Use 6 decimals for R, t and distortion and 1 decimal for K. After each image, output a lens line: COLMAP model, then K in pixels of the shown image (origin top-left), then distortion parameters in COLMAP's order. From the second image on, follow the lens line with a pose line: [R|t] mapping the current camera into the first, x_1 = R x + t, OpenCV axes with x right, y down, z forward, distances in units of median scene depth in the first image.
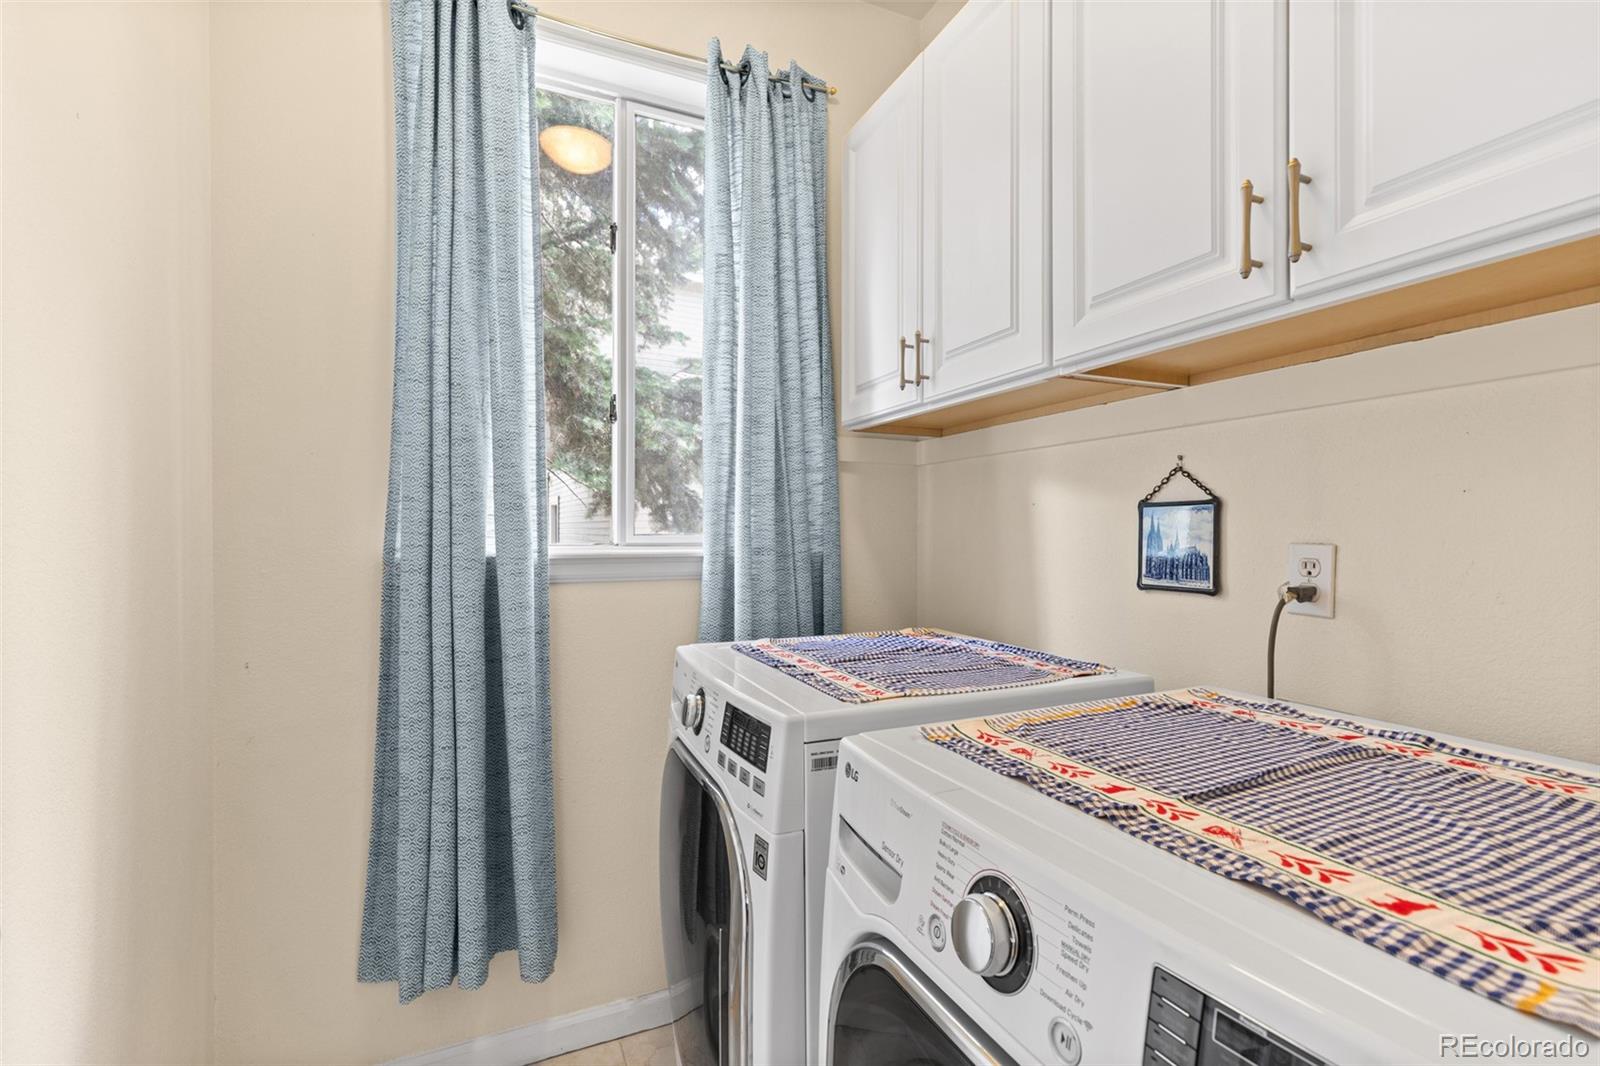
lens RADIAL K [[734.9, 0, 800.4], [0, 734.9, 562.6], [0, 0, 1]] dist [0.003508, 0.000638]
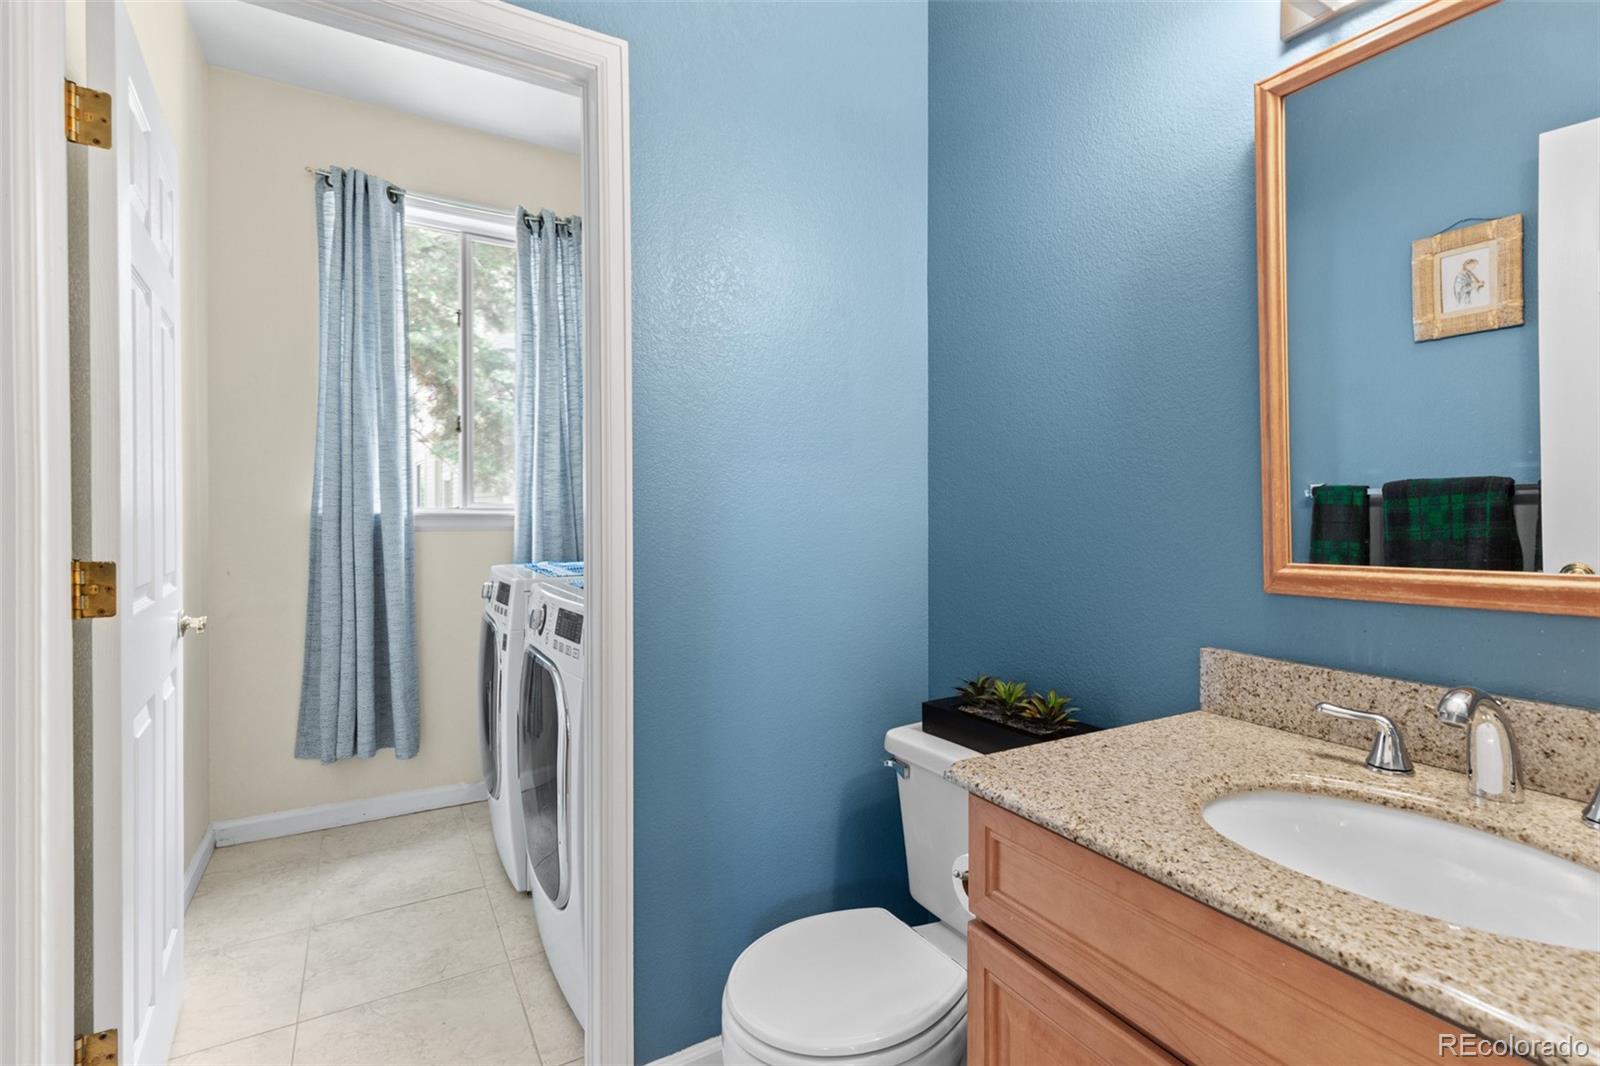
lens RADIAL K [[729.2, 0, 805.0], [0, 729.2, 546.7], [0, 0, 1]] dist [0.010404, -0.000765]
pose [[0.991994, 0.001441, 0.126280, 0.361742], [-0.002112, 0.999984, 0.005187, 0.059733], [-0.126270, -0.005412, 0.991981, -0.838354]]
